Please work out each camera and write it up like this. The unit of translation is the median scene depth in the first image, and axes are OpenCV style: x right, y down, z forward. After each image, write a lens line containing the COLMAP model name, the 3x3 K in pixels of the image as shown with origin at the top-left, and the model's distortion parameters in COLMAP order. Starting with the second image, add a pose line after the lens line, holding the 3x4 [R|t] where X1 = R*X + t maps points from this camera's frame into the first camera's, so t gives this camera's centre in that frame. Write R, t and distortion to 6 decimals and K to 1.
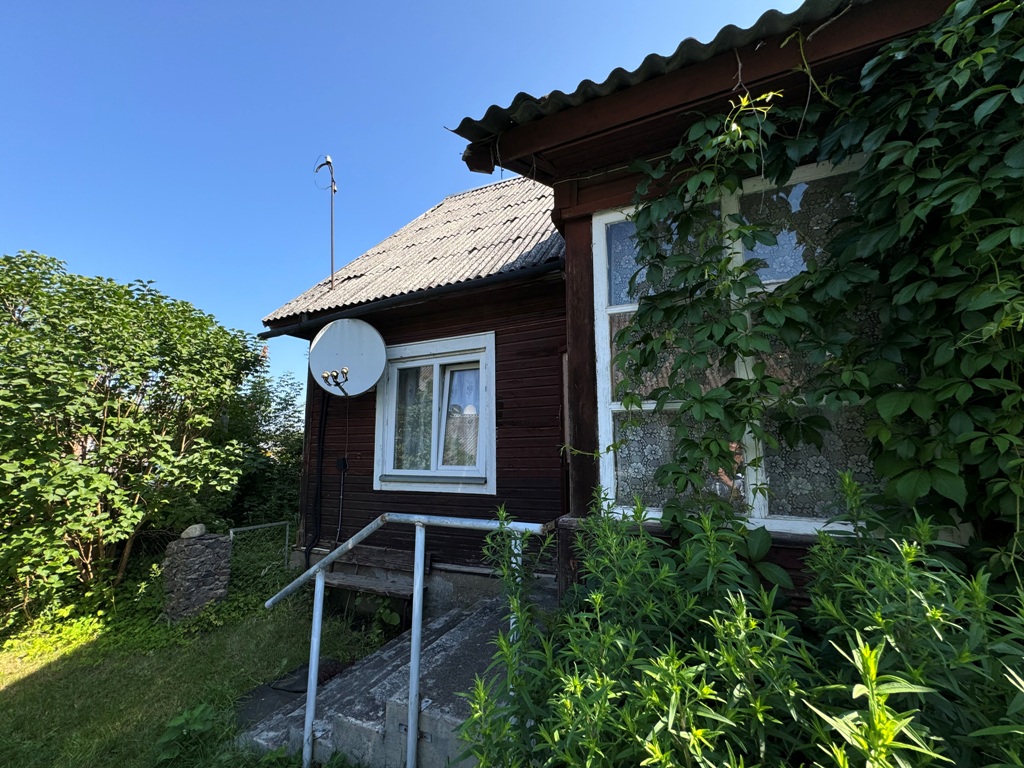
lens RADIAL K [[404.6, 0, 512.2], [0, 404.6, 386.0], [0, 0, 1]] dist [-0.002550, 0.000299]
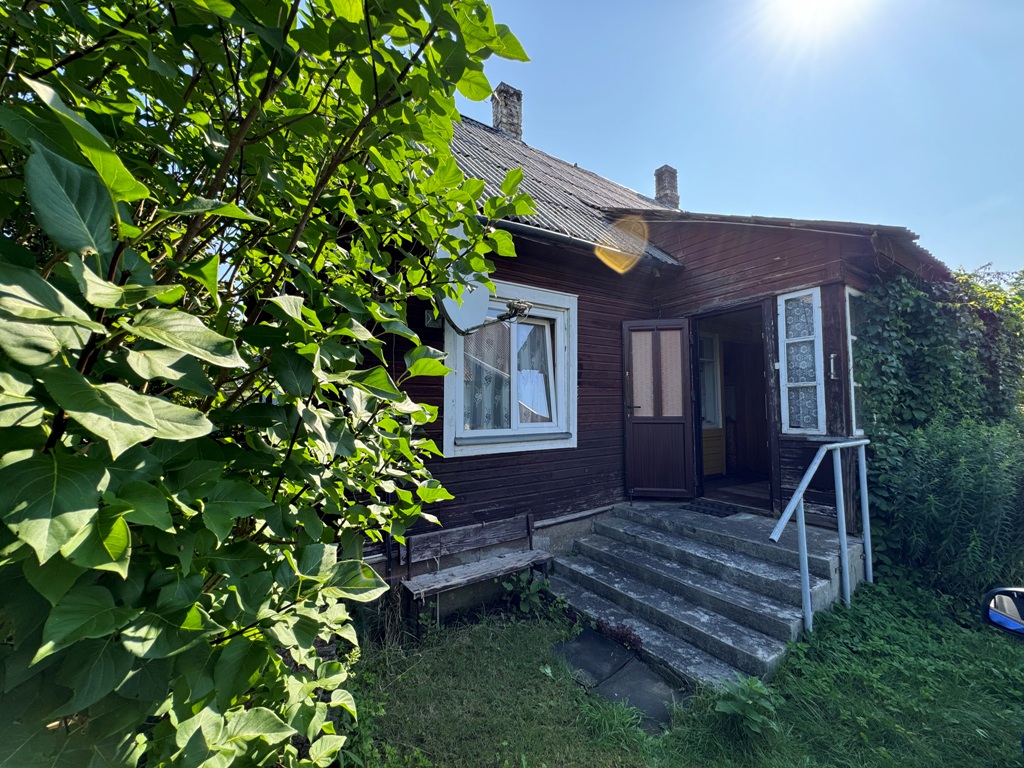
lens RADIAL K [[404.6, 0, 512.1], [0, 404.6, 383.9], [0, 0, 1]] dist [-0.002550, 0.000299]
pose [[0.544143, 0.051669, 0.837400, -1.029622], [-0.123552, 0.992155, 0.019066, 0.096520], [-0.829845, -0.113837, 0.546258, 0.549064]]
